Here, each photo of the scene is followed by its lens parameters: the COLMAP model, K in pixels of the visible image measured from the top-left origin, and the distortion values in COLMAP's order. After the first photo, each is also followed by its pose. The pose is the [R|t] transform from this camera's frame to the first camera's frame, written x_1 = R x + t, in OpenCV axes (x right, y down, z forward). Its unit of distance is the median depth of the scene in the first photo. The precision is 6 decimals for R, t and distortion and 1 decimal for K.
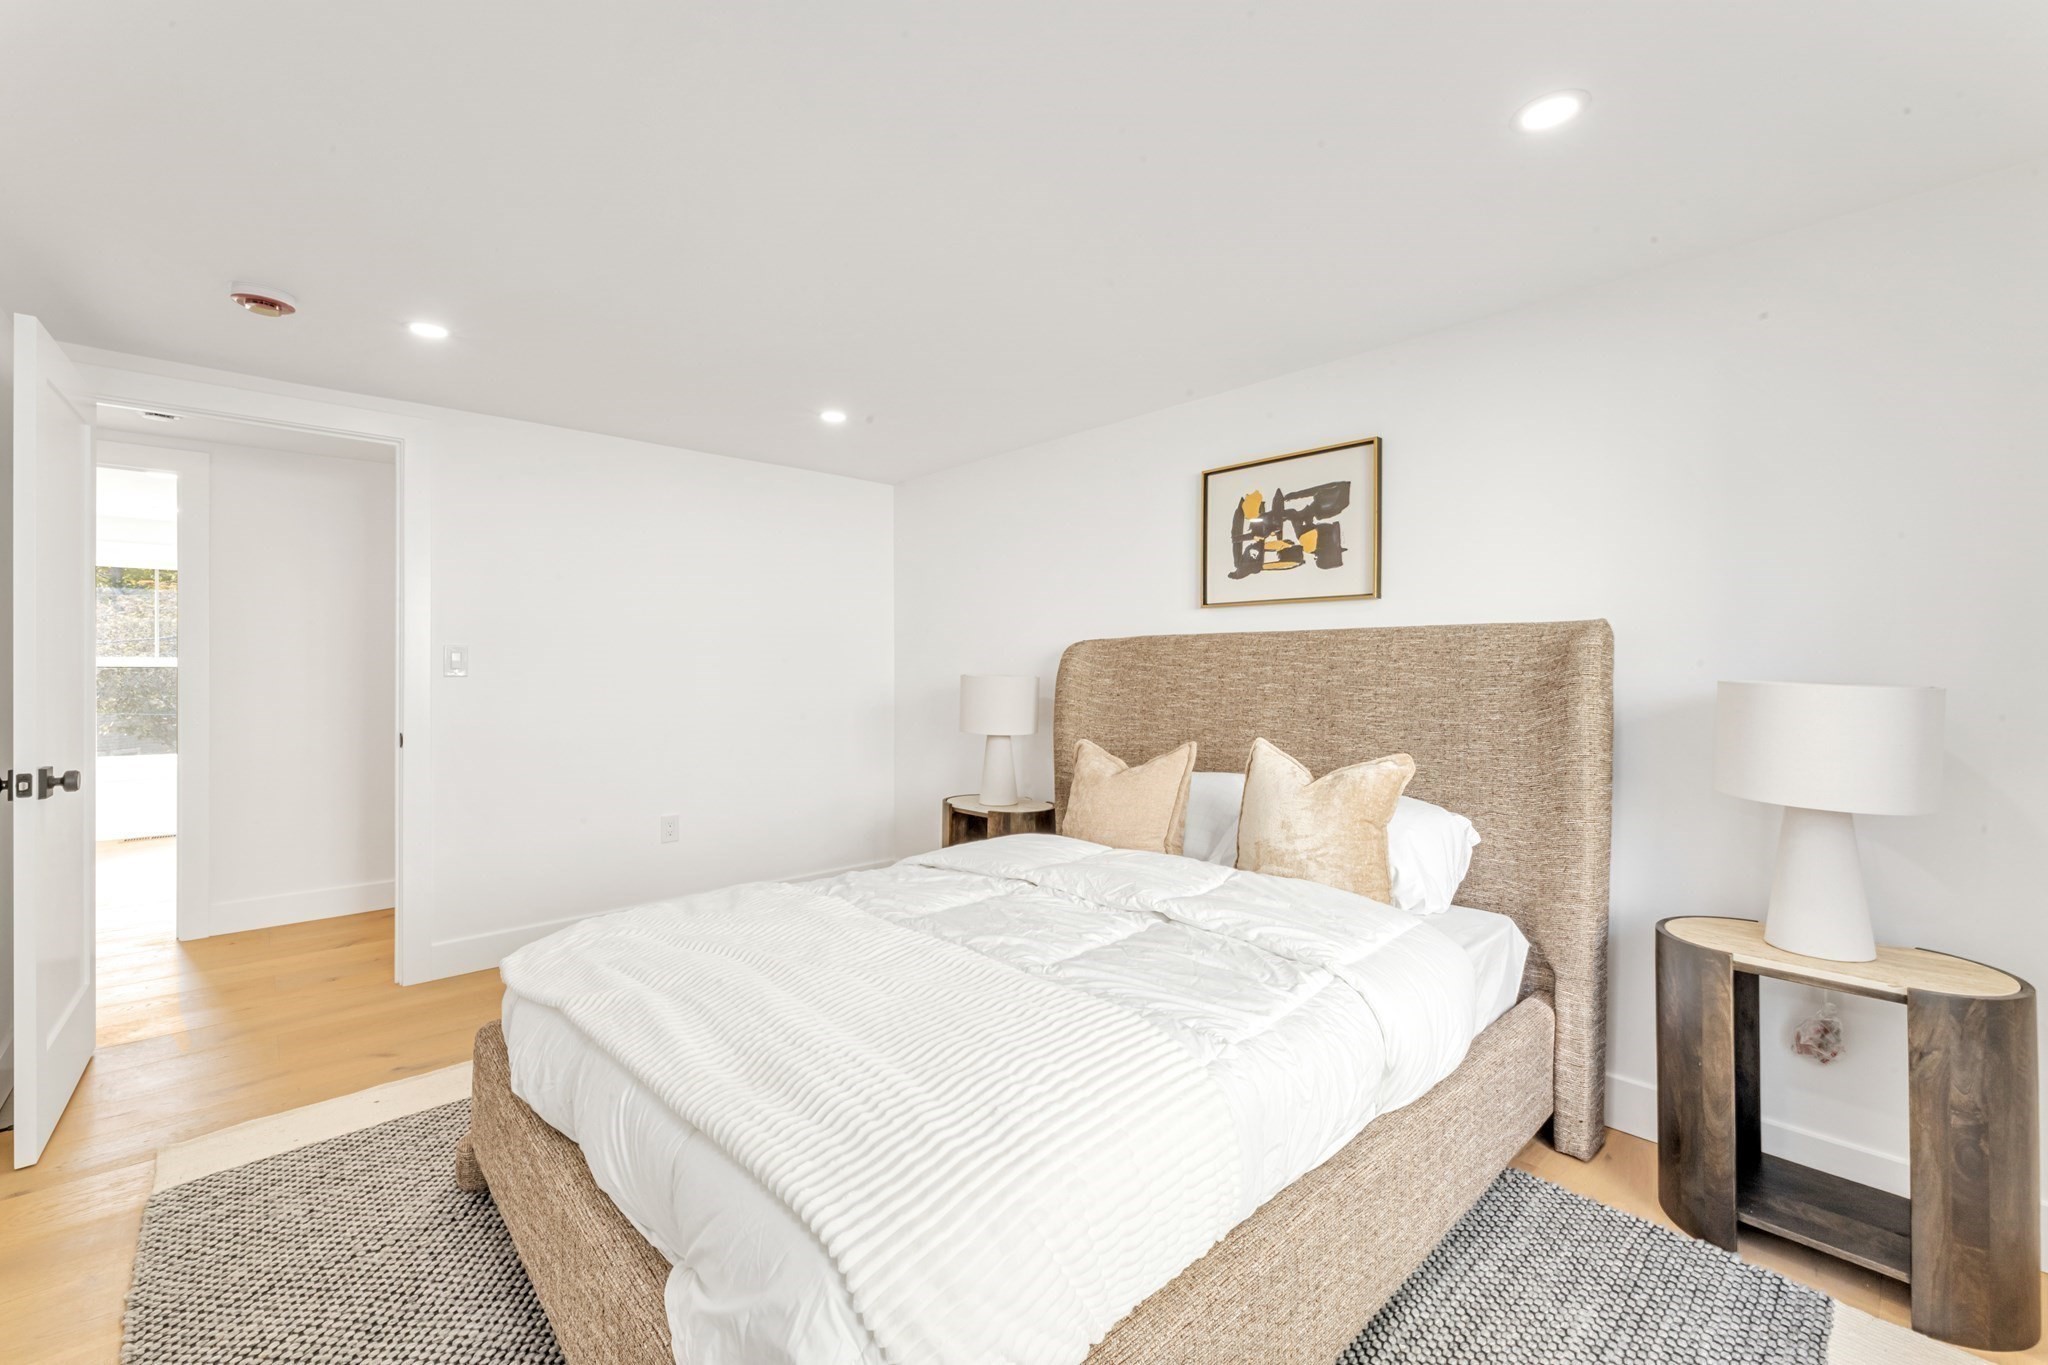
lens RADIAL K [[832.4, 0, 1029.7], [0, 832.4, 674.8], [0, 0, 1]] dist [-0.001183, -0.000259]
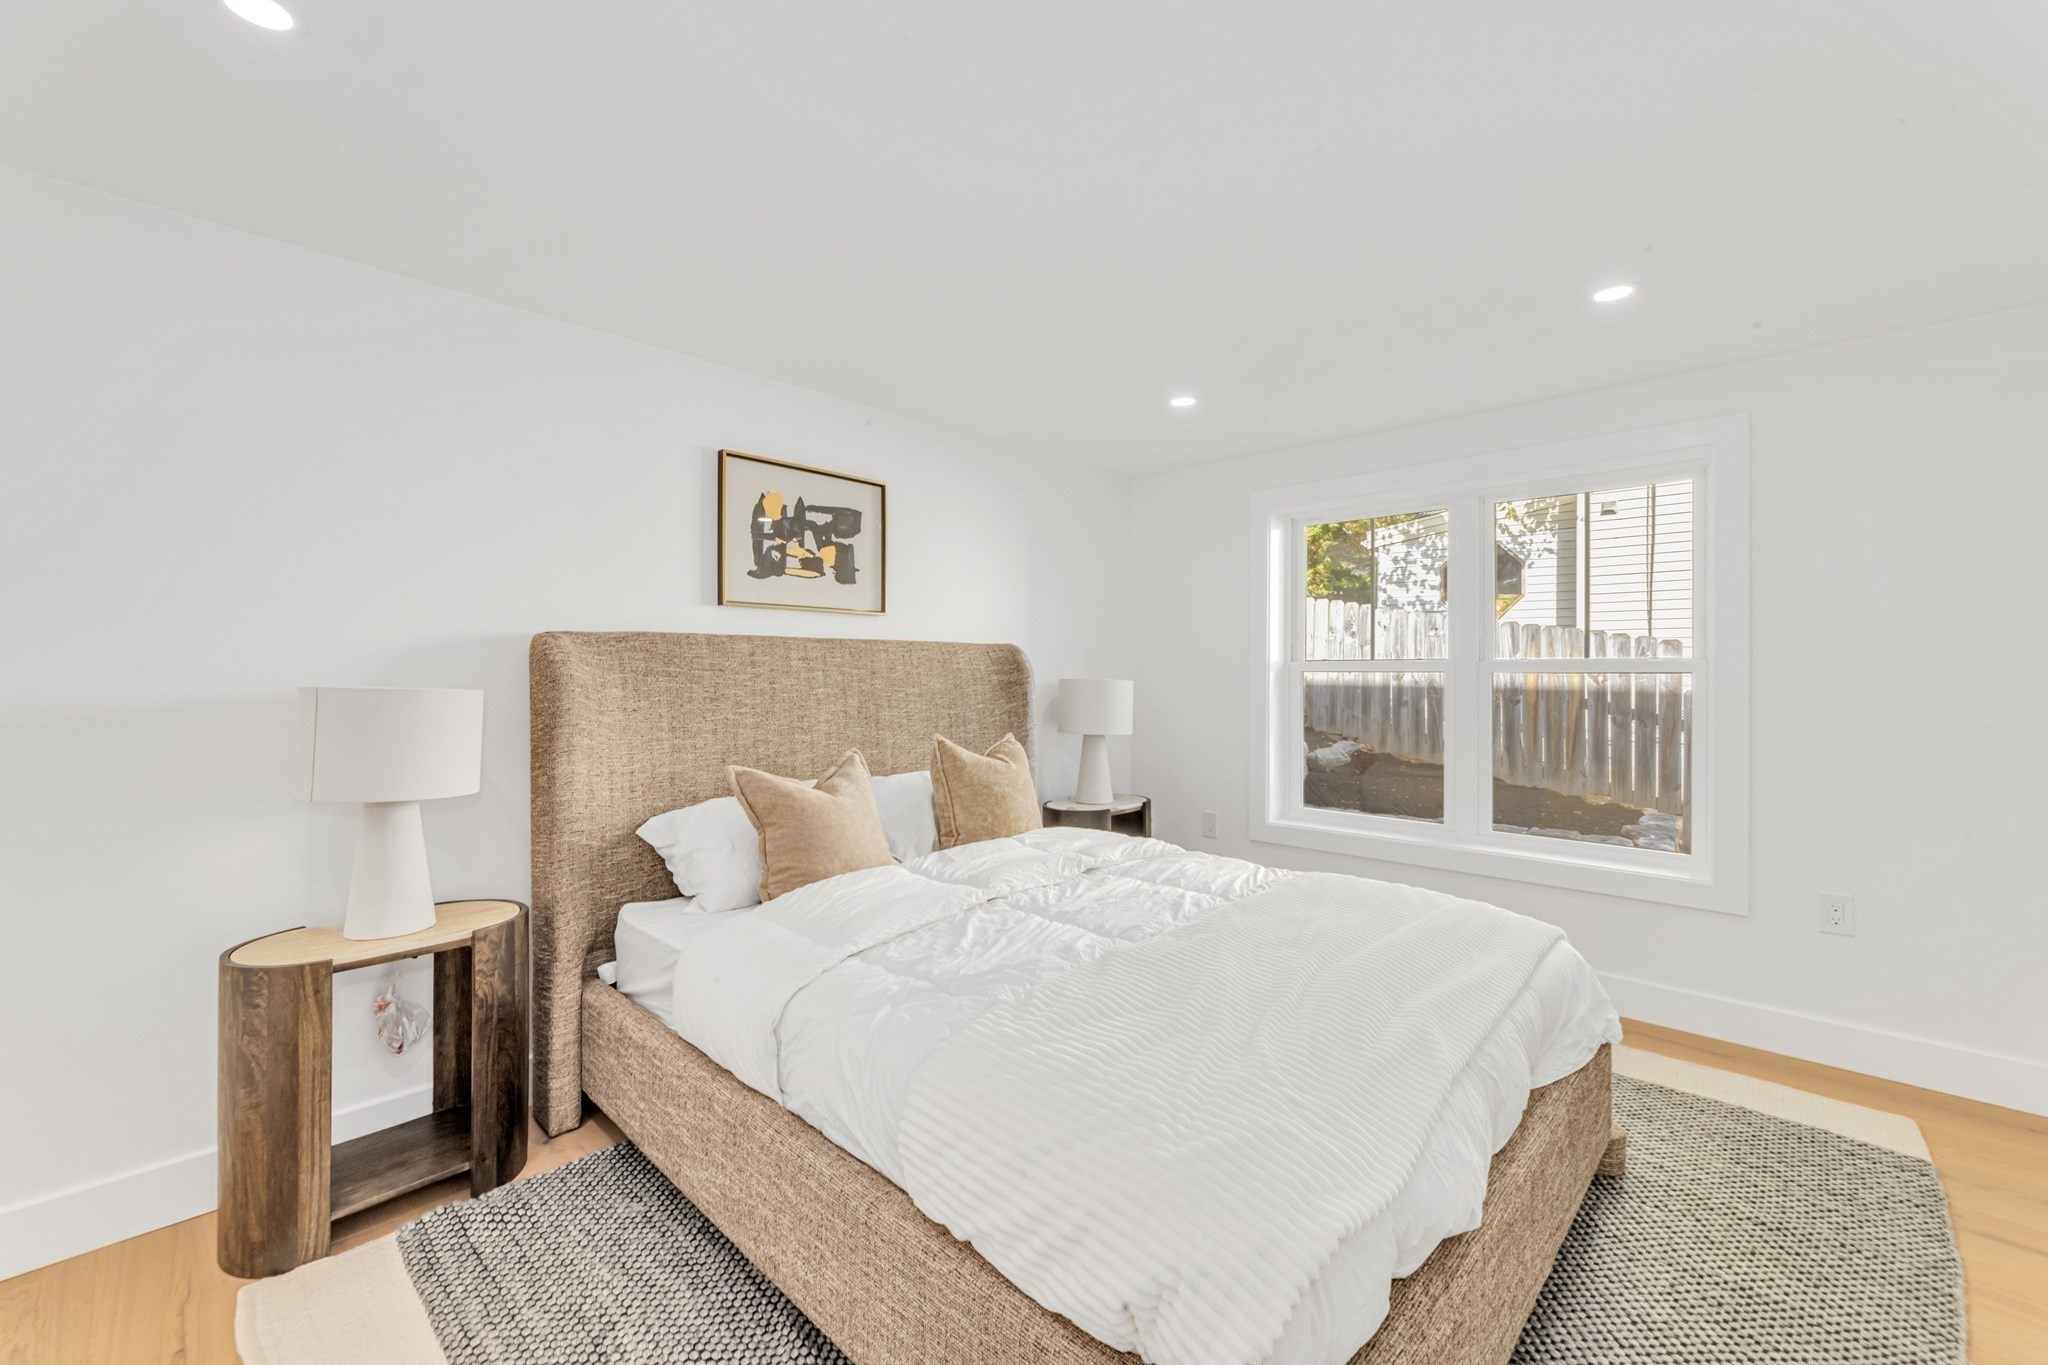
lens RADIAL K [[832.4, 0, 1028.9], [0, 832.4, 670.3], [0, 0, 1]] dist [-0.001183, -0.000259]
pose [[-0.035865, 0.002298, 0.999354, -0.736639], [0.011158, 0.999936, -0.001898, -0.006867], [-0.999294, 0.011083, -0.035889, 0.767044]]
